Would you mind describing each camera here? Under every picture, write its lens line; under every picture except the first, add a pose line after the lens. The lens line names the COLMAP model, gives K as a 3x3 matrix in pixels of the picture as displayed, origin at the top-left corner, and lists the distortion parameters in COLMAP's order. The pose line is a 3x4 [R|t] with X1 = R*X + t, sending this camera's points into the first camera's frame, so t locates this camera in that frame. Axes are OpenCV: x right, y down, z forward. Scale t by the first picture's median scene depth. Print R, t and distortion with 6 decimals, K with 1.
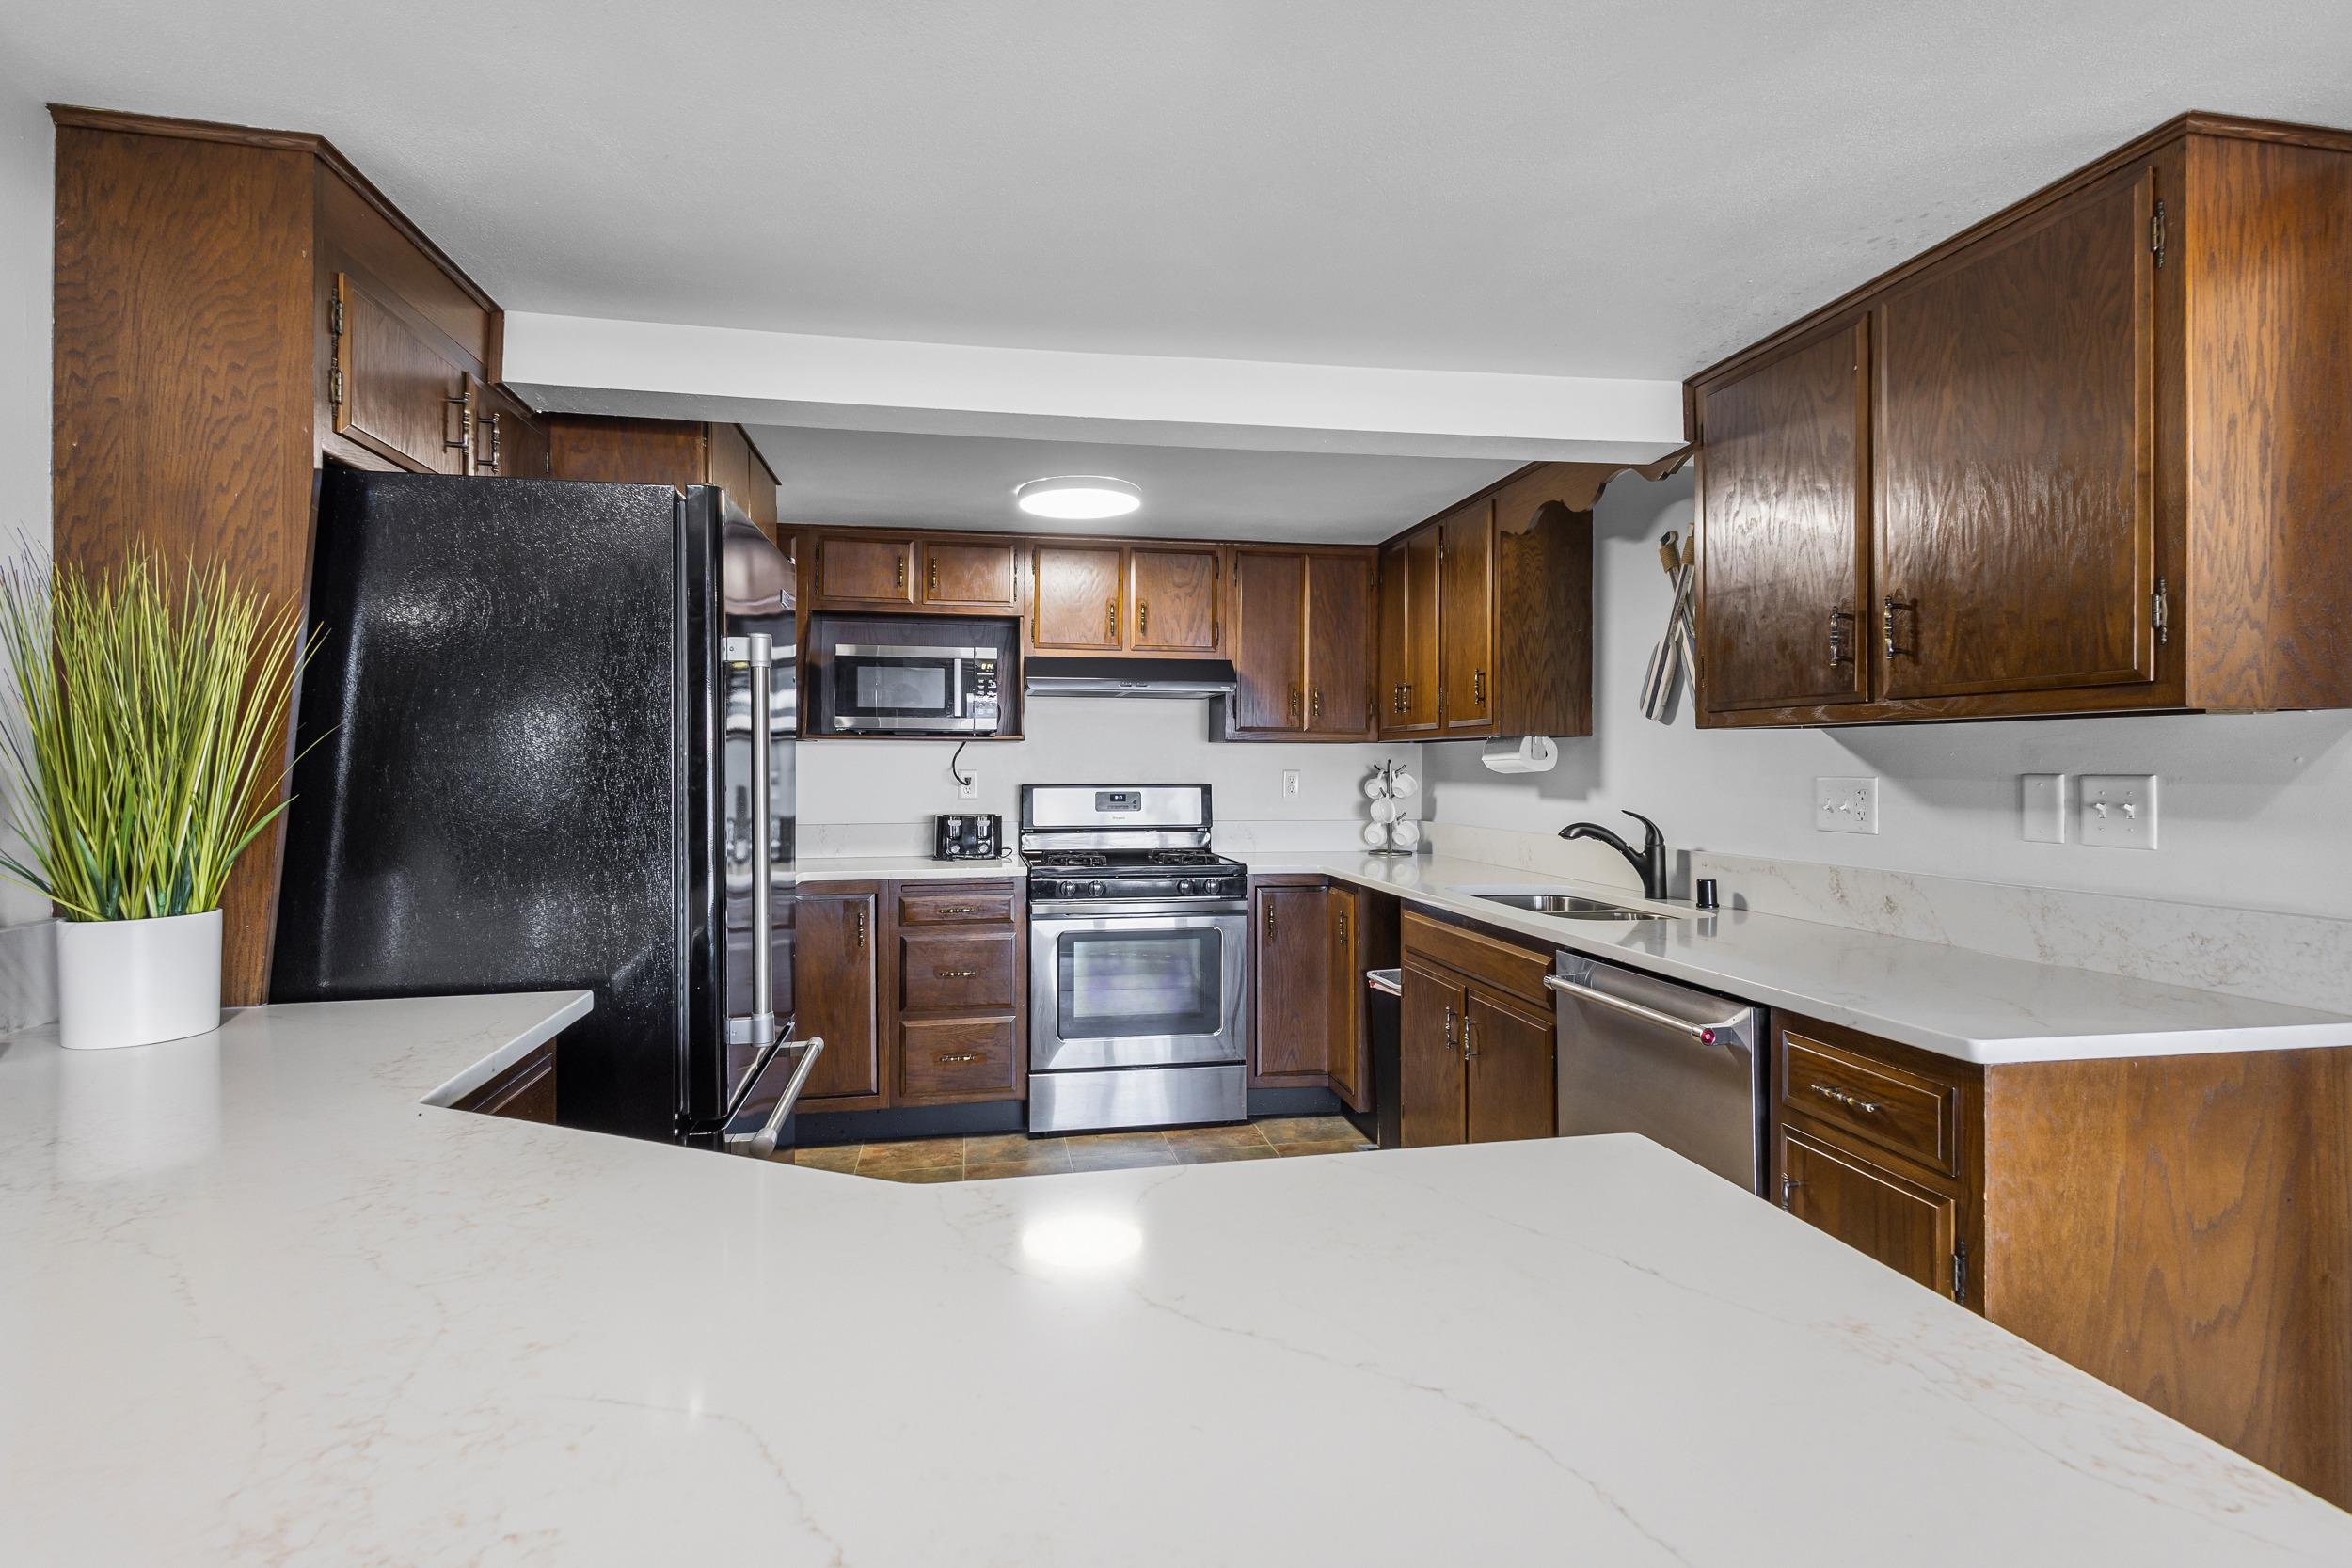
lens RADIAL K [[1080.8, 0, 1186.4], [0, 1080.8, 767.2], [0, 0, 1]] dist [0.009578, -0.003331]
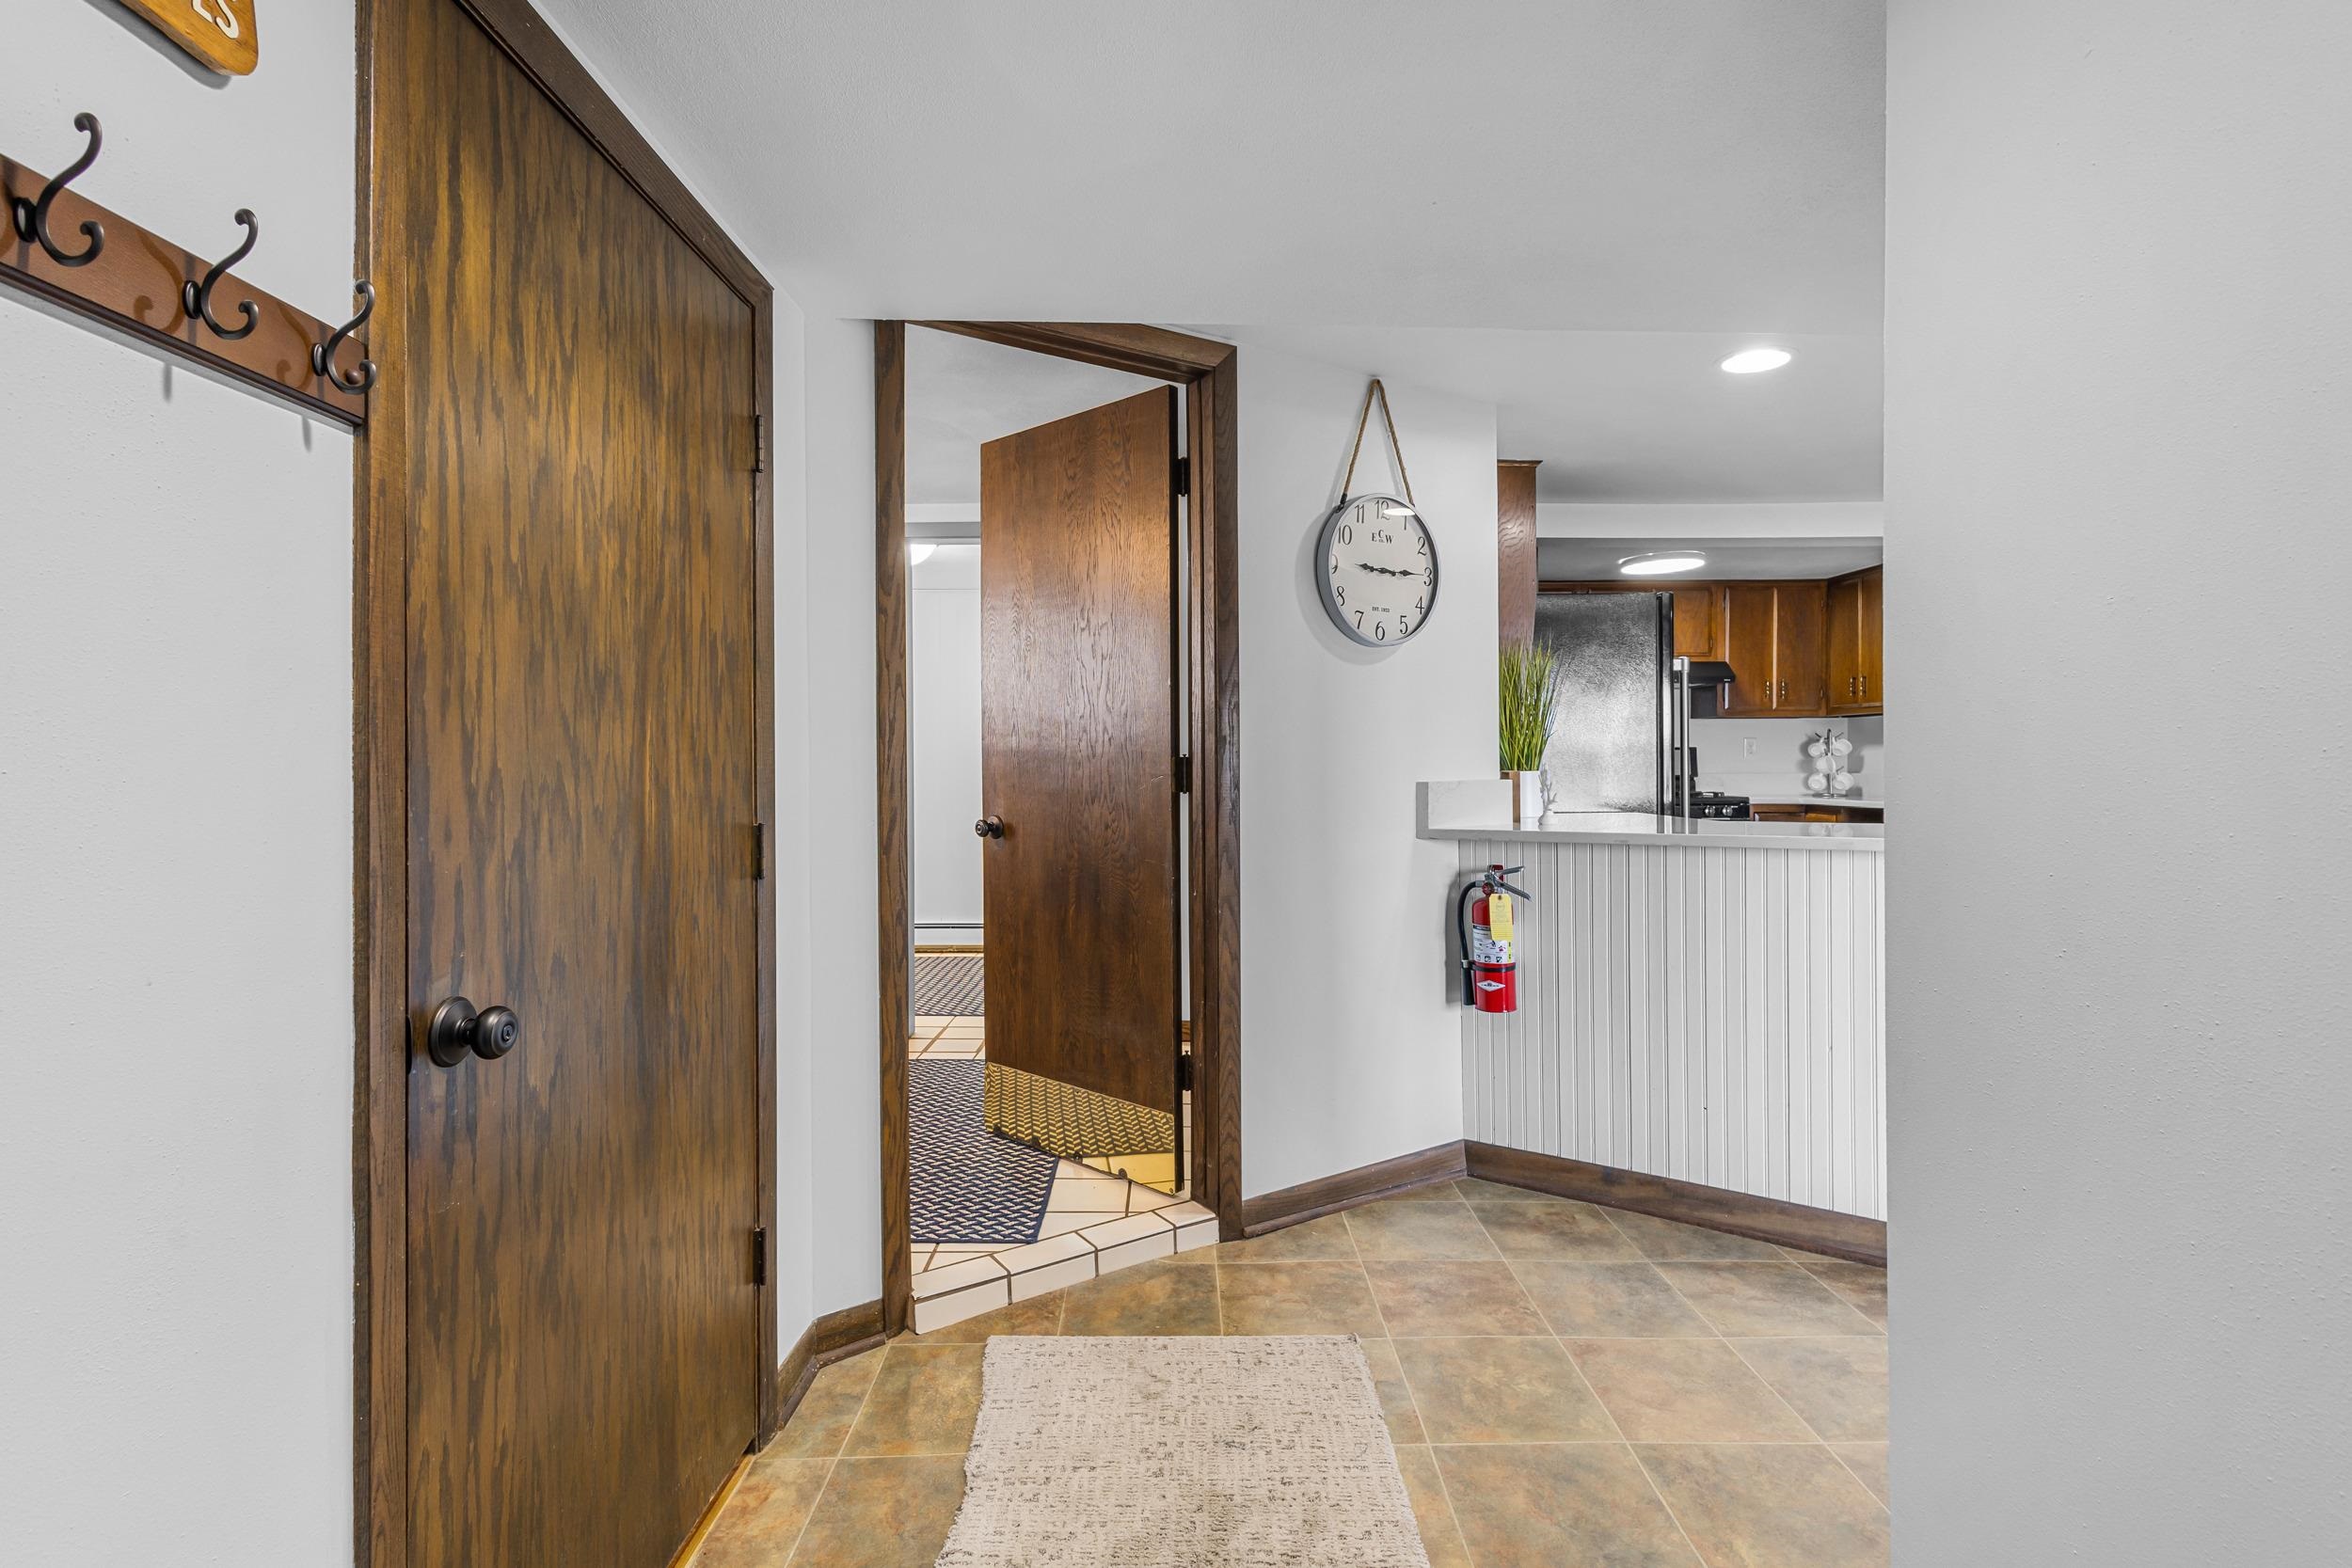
lens RADIAL K [[1080.8, 0, 1175.4], [0, 1080.8, 761.7], [0, 0, 1]] dist [0.009578, -0.003331]
pose [[0.985434, -0.008791, -0.169831, -0.746342], [0.007901, 0.999951, -0.005916, 0.067377], [0.169875, 0.004488, 0.985455, -0.970031]]
